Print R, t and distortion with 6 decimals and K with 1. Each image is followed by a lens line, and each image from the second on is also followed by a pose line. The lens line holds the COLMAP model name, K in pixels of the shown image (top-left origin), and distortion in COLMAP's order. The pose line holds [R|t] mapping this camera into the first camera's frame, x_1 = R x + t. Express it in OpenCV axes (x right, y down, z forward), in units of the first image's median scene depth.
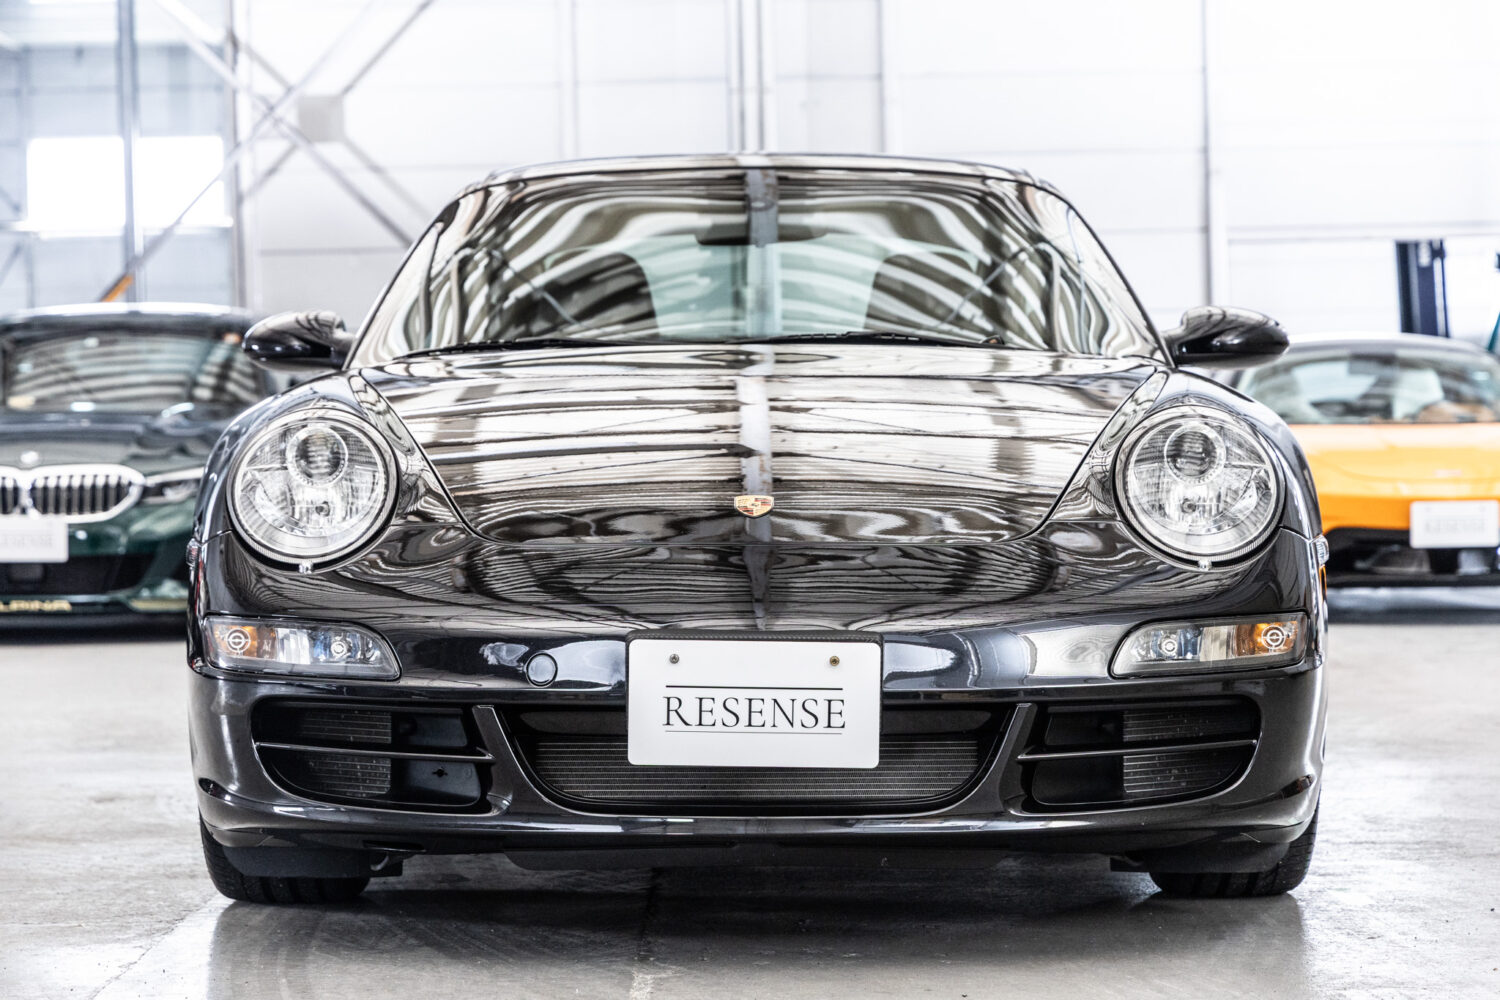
lens RADIAL K [[3707.5, 0, 807.1], [0, 3707.5, 455.2], [0, 0, 1]] dist [0.071367, 0.000000]
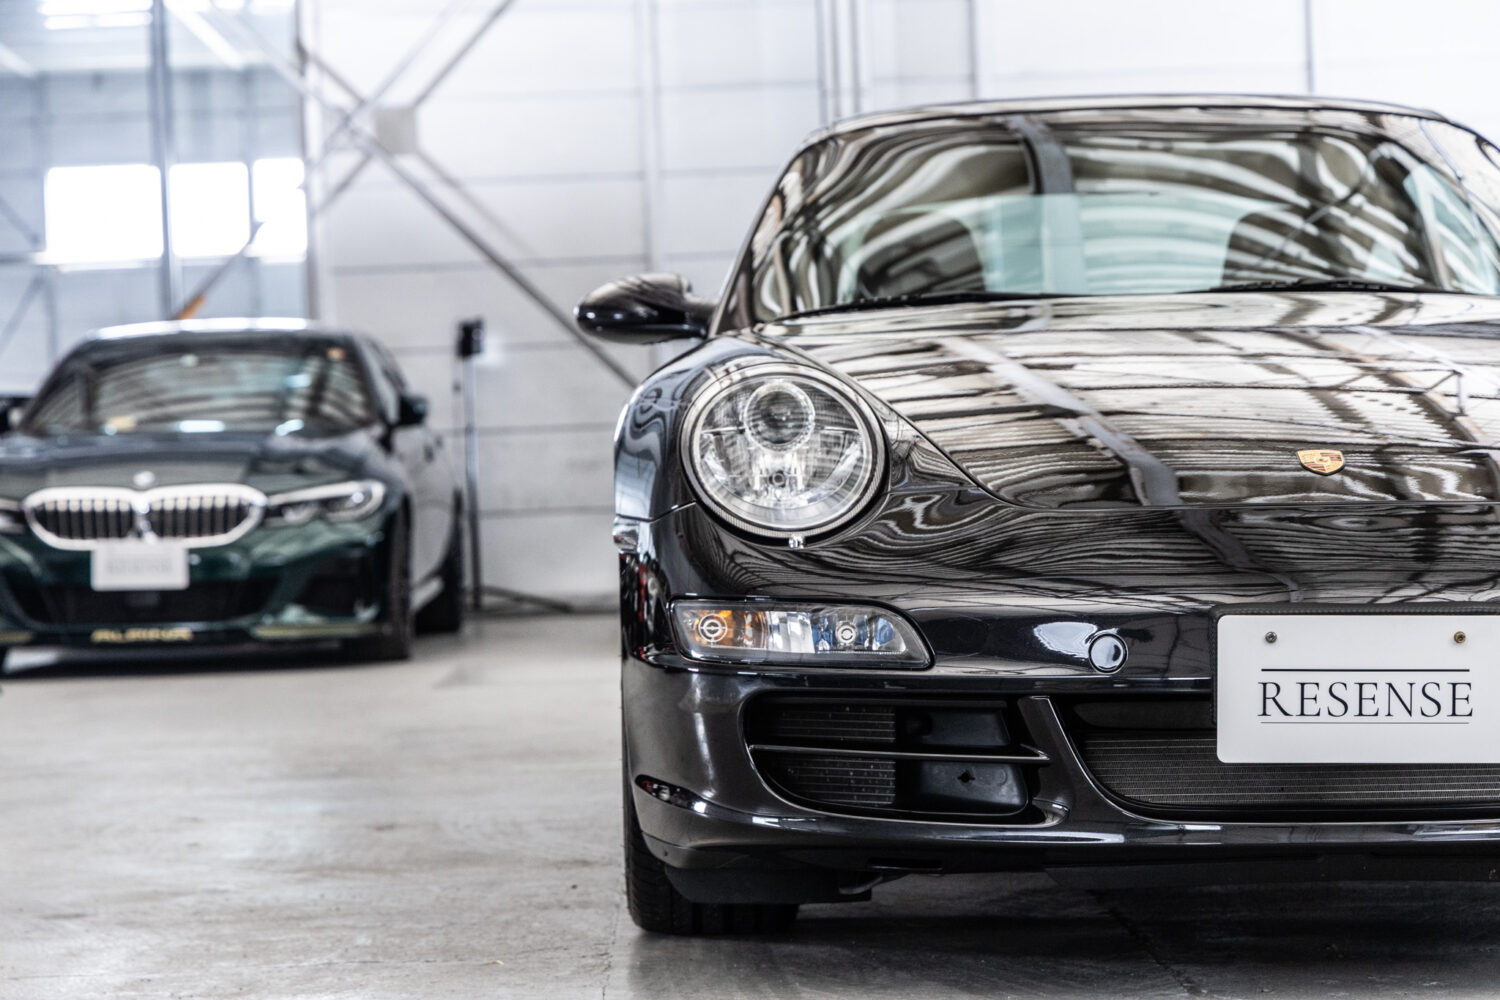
lens RADIAL K [[3707.5, 0, 760.8], [0, 3707.5, 544.7], [0, 0, 1]] dist [0.071367, 0.000000]
pose [[0.999893, -0.014584, -0.000578, -0.139158], [0.014591, 0.999803, 0.013448, 0.018843], [0.000381, -0.013455, 0.999909, 0.137945]]
